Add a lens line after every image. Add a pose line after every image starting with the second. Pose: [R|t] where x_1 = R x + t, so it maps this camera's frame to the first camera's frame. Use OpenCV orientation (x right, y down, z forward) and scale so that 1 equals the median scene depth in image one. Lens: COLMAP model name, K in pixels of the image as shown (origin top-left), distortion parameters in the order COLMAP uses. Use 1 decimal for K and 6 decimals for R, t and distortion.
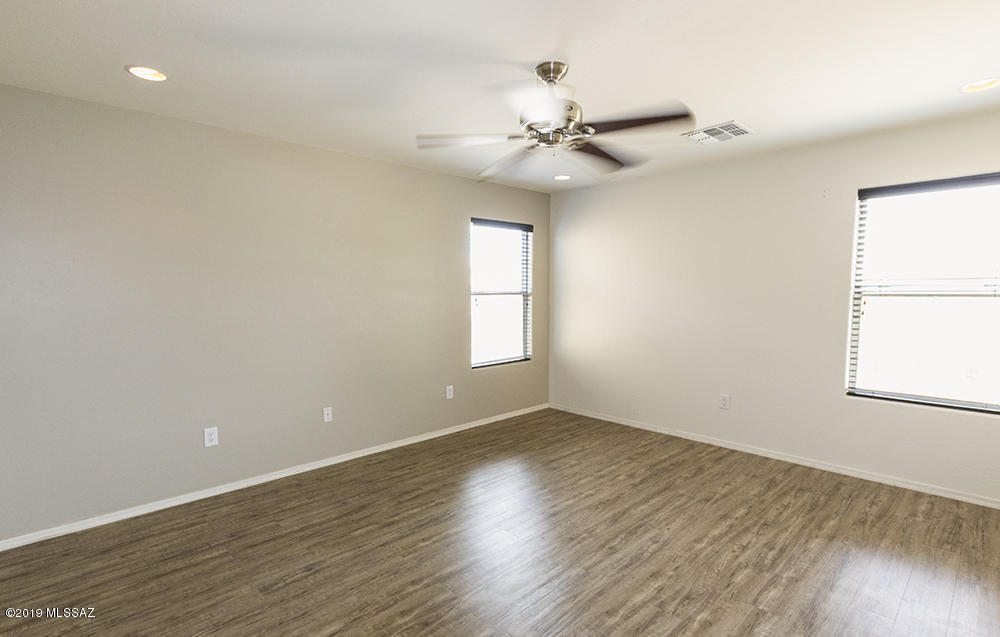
lens RADIAL K [[482.5, 0, 498.7], [0, 482.5, 333.6], [0, 0, 1]] dist [-0.001050, -0.000573]
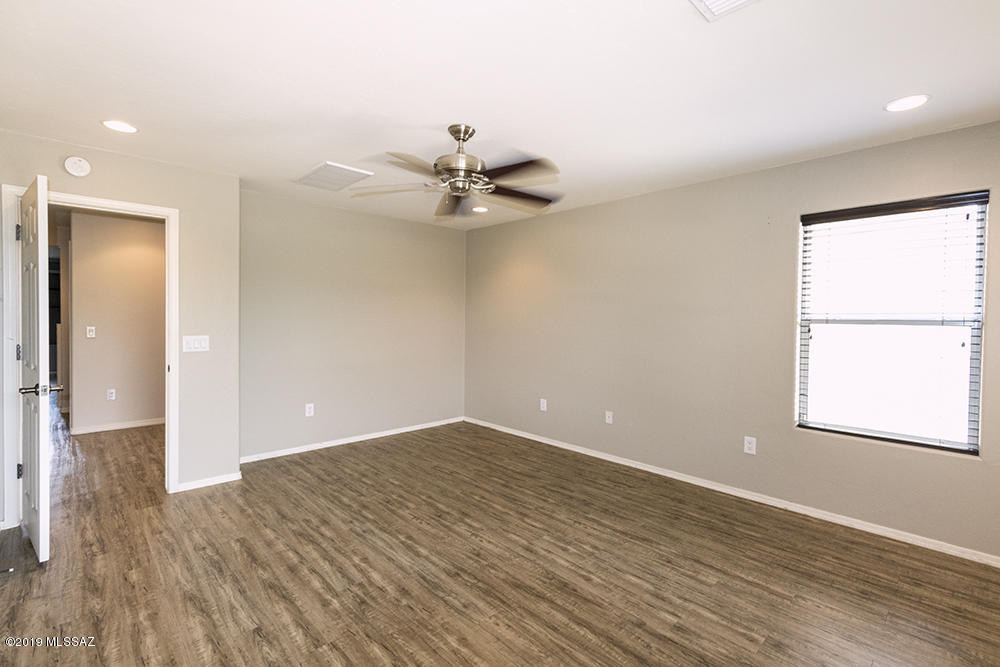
lens RADIAL K [[456.4, 0, 494.8], [0, 456.4, 326.1], [0, 0, 1]] dist [0.002016, -0.001083]
pose [[-0.009092, 0.025921, -0.999623, 0.932971], [-0.102557, 0.994368, 0.026718, -0.070593], [0.994686, 0.102761, -0.006382, 0.841018]]
